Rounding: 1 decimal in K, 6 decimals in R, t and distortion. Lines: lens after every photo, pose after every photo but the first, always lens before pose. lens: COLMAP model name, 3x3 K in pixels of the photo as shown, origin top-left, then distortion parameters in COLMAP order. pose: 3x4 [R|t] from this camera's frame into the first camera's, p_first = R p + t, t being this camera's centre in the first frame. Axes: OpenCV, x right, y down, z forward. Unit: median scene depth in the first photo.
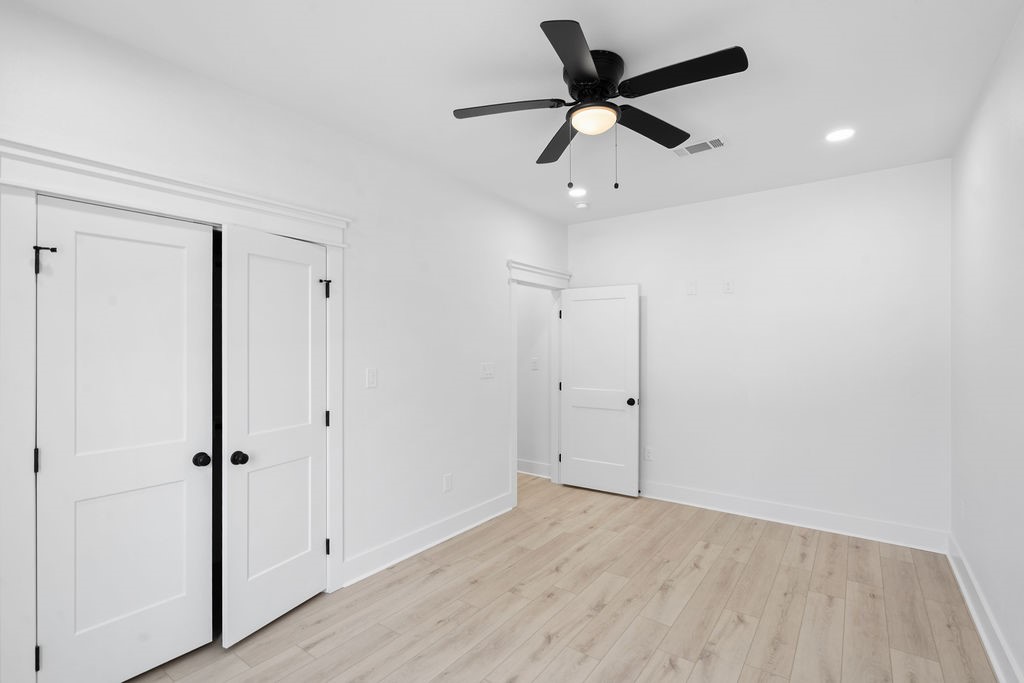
lens RADIAL K [[483.0, 0, 509.6], [0, 483.0, 346.2], [0, 0, 1]] dist [-0.004171, 0.002771]
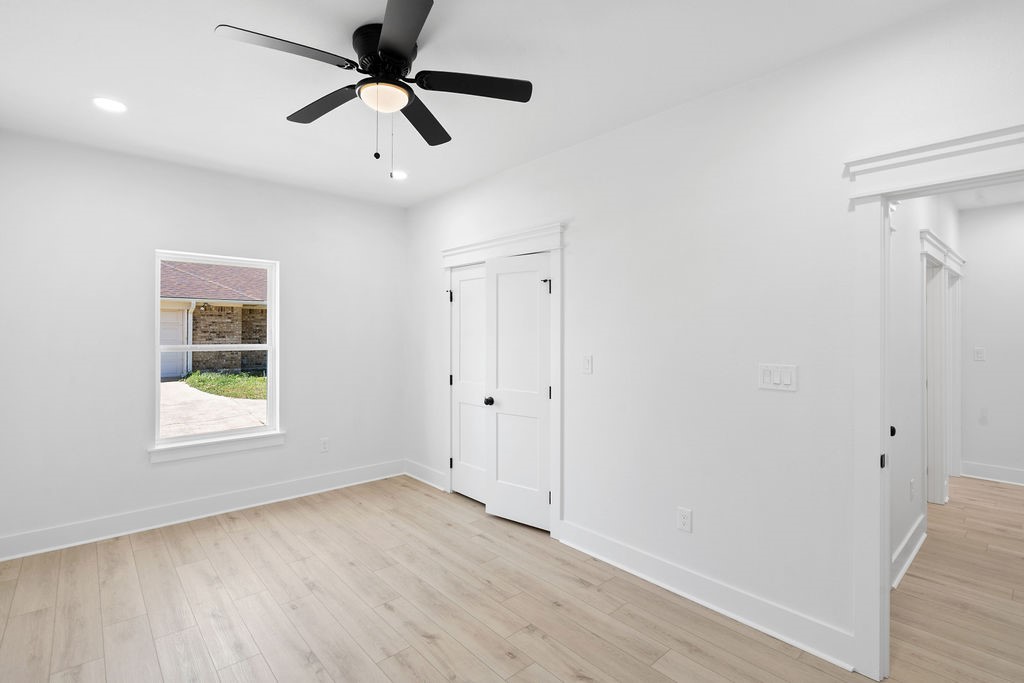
lens RADIAL K [[483.0, 0, 498.8], [0, 483.0, 331.8], [0, 0, 1]] dist [-0.004171, 0.002771]
pose [[-0.226377, 0.004134, -0.974031, 0.867616], [-0.002691, 0.999985, 0.004869, -0.009664], [0.974036, 0.003723, -0.226362, 1.184500]]
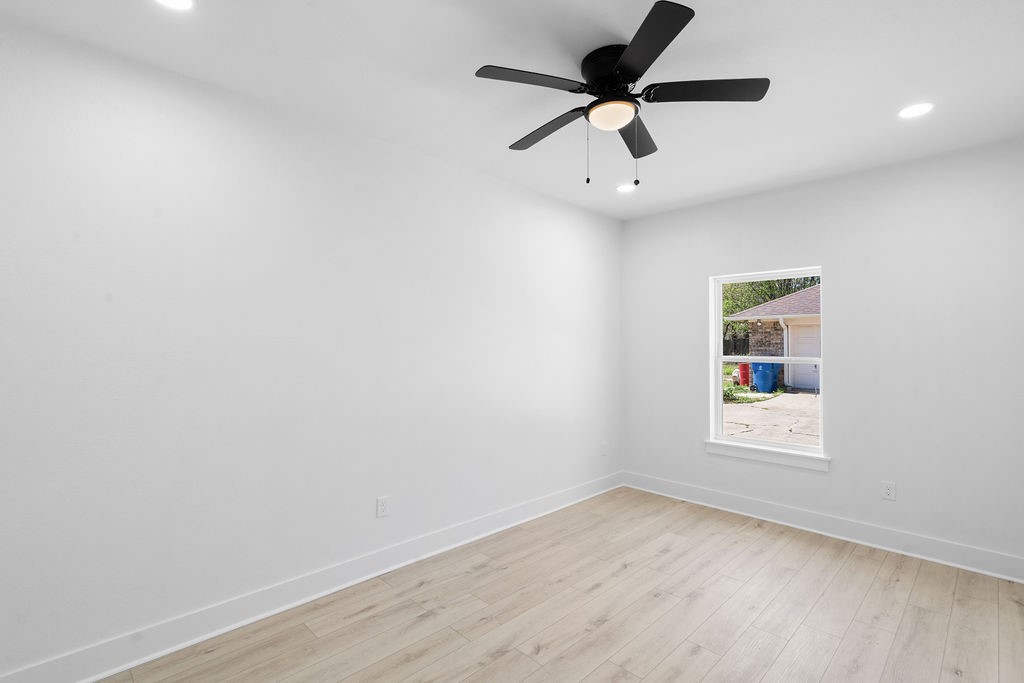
lens RADIAL K [[483.0, 0, 514.0], [0, 483.0, 340.1], [0, 0, 1]] dist [-0.004171, 0.002771]
pose [[-0.984303, 0.005211, 0.176411, 0.162741], [0.003610, 0.999949, -0.009394, -0.001700], [-0.176451, -0.008610, -0.984272, 1.651831]]
